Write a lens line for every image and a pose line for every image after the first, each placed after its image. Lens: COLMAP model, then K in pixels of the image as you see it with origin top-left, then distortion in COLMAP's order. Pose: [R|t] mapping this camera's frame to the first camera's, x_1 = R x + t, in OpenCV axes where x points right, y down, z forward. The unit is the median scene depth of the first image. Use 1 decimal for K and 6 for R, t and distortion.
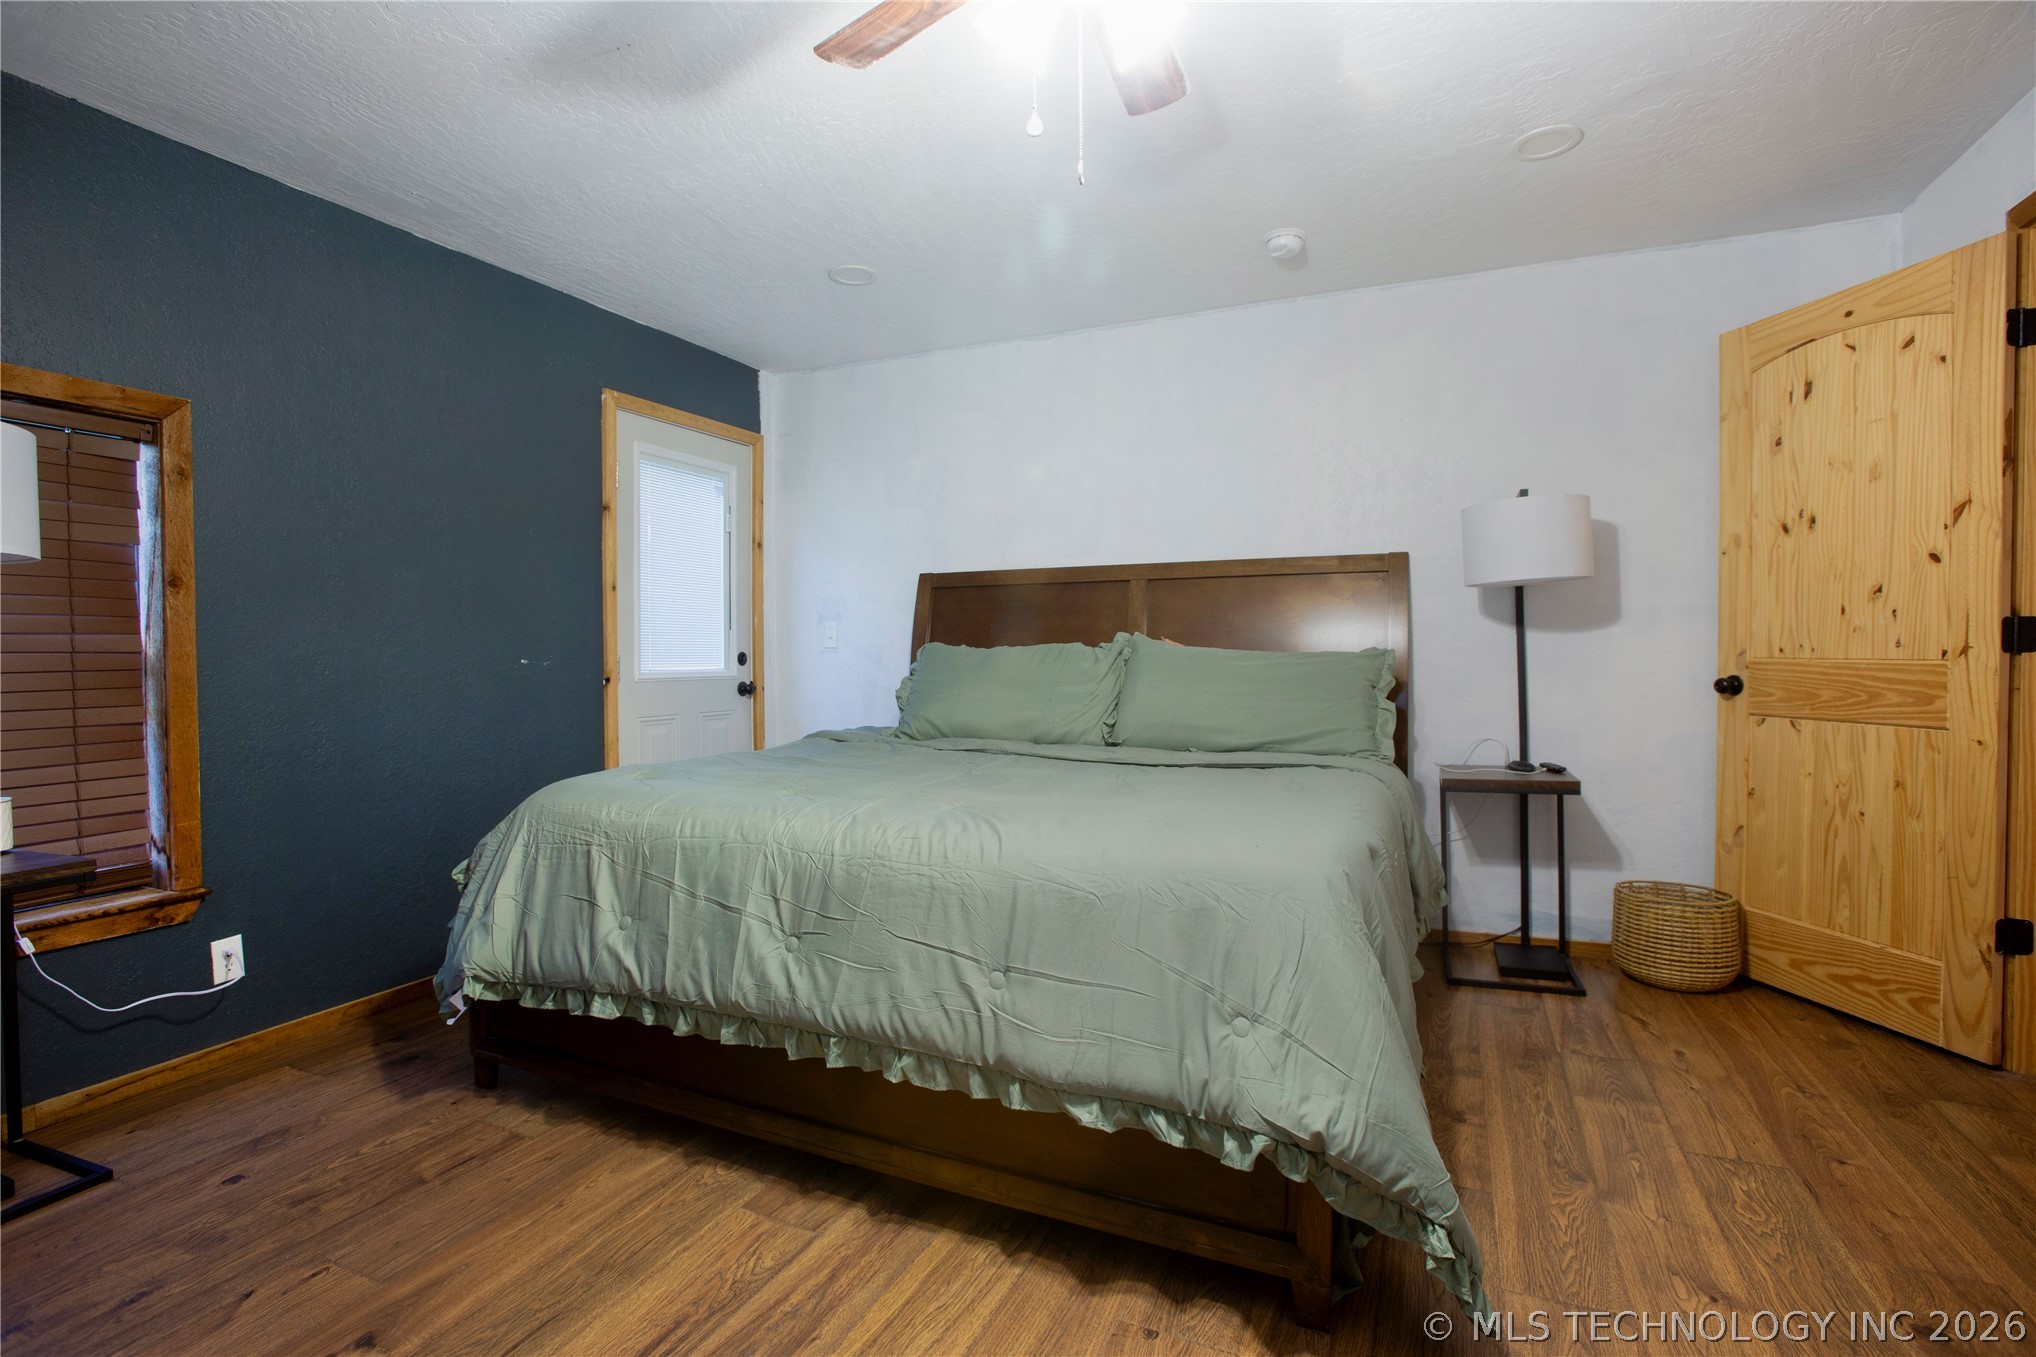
lens RADIAL K [[943.2, 0, 997.6], [0, 943.2, 671.7], [0, 0, 1]] dist [-0.050212, 0.000520]
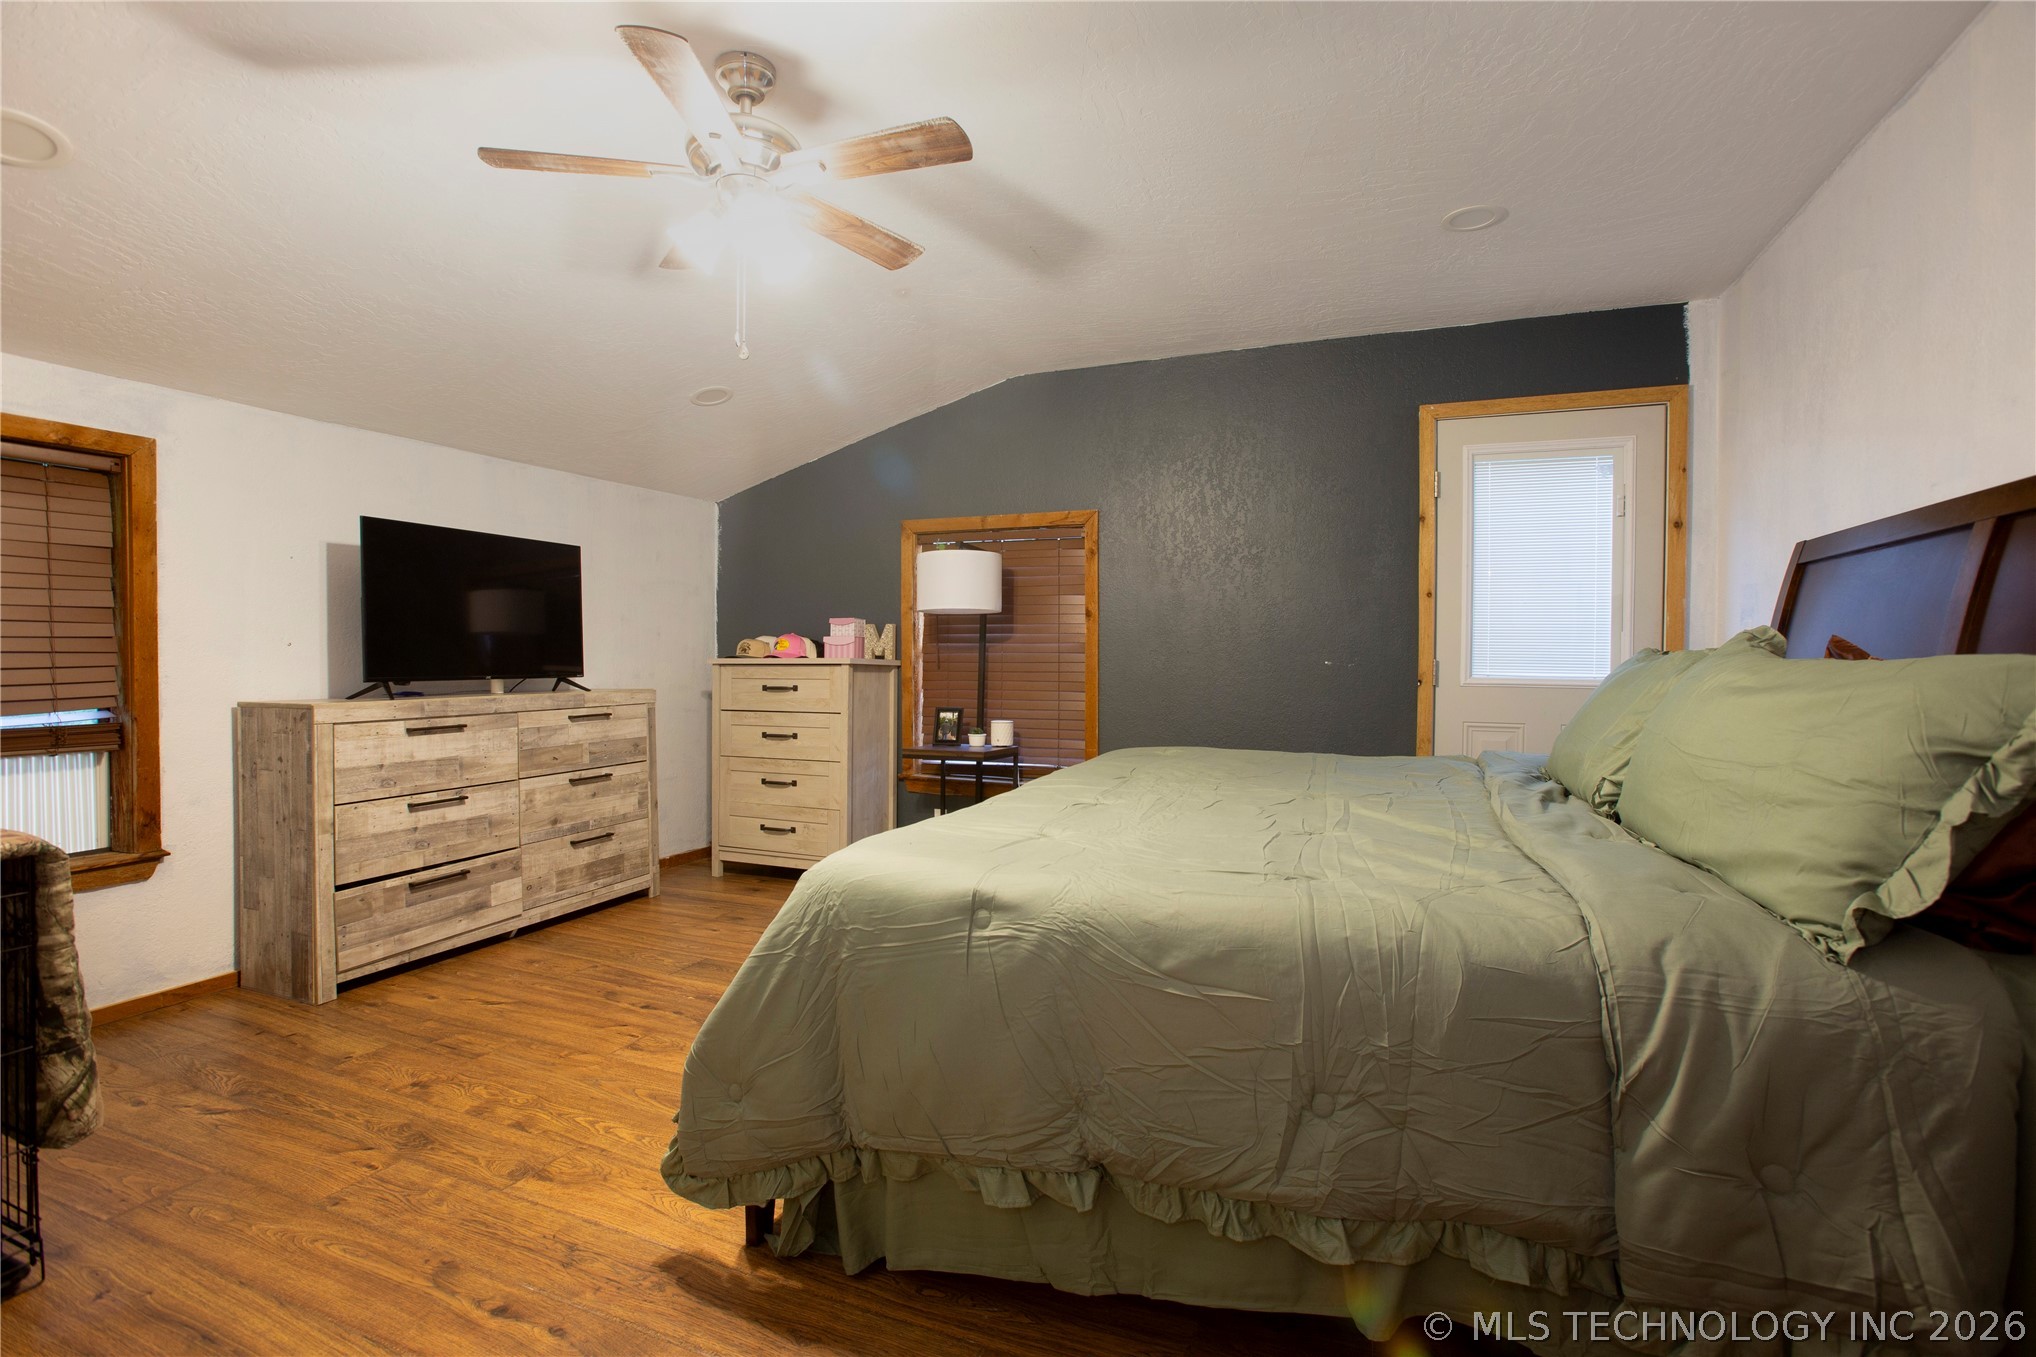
lens RADIAL K [[943.2, 0, 997.6], [0, 943.2, 671.7], [0, 0, 1]] dist [-0.050212, 0.000520]
pose [[0.068945, 0.019848, -0.997423, 1.085686], [-0.029993, 0.999391, 0.017813, -0.012210], [0.997169, 0.028688, 0.069499, 0.820854]]
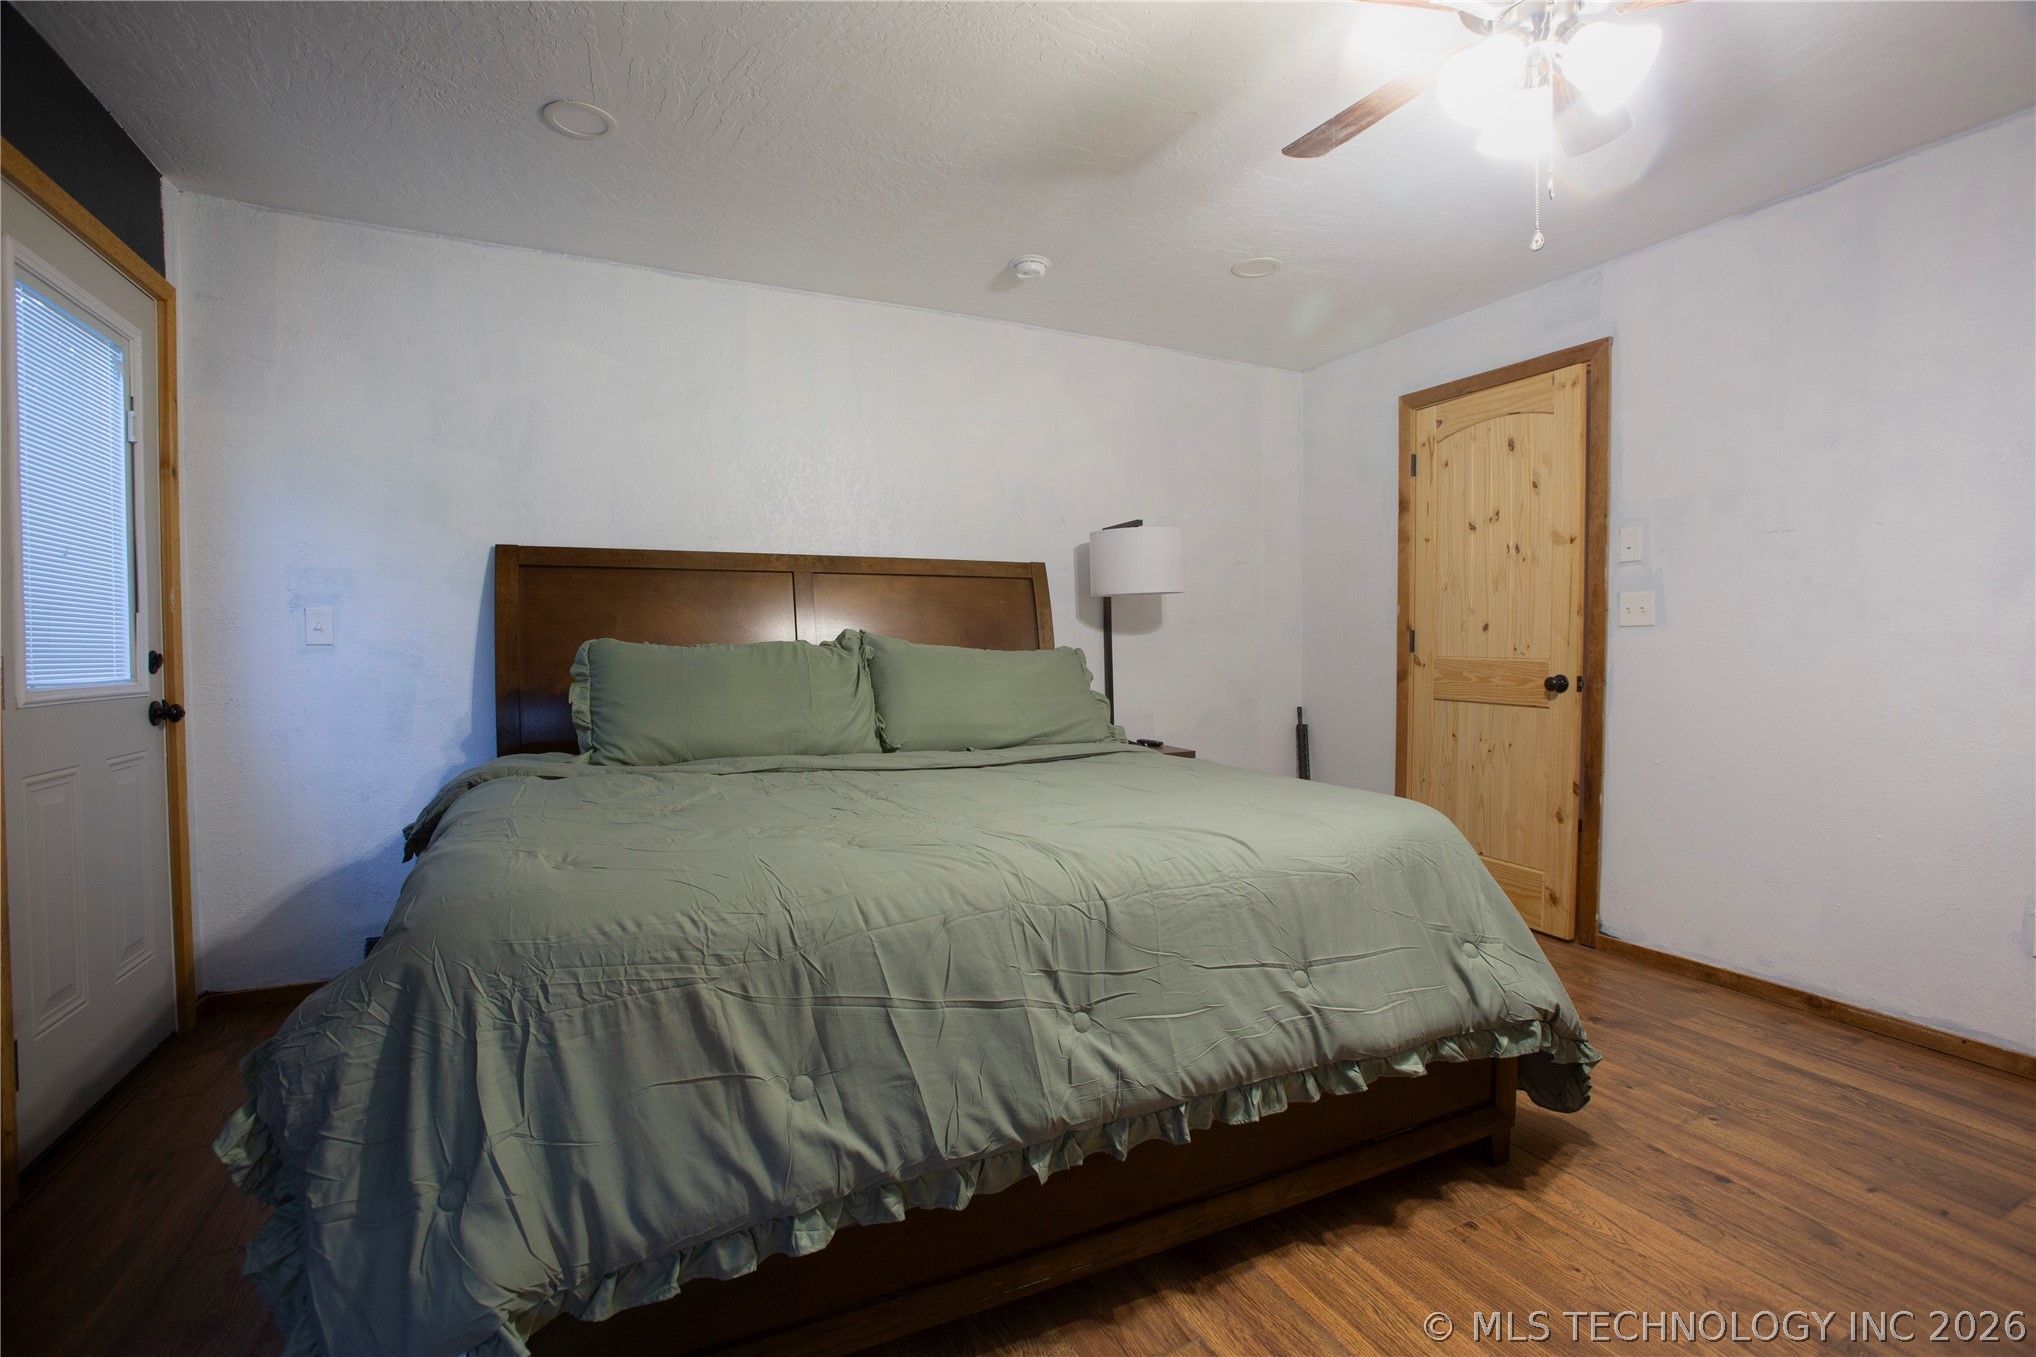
lens RADIAL K [[922.2, 0, 1018.0], [0, 922.2, 678.5], [0, 0, 1]] dist [-0.042547, 0.000805]
pose [[0.633245, -0.021165, 0.773662, -0.775608], [0.015281, 0.999773, 0.014843, -0.007991], [-0.773801, 0.002423, 0.633424, 0.511055]]
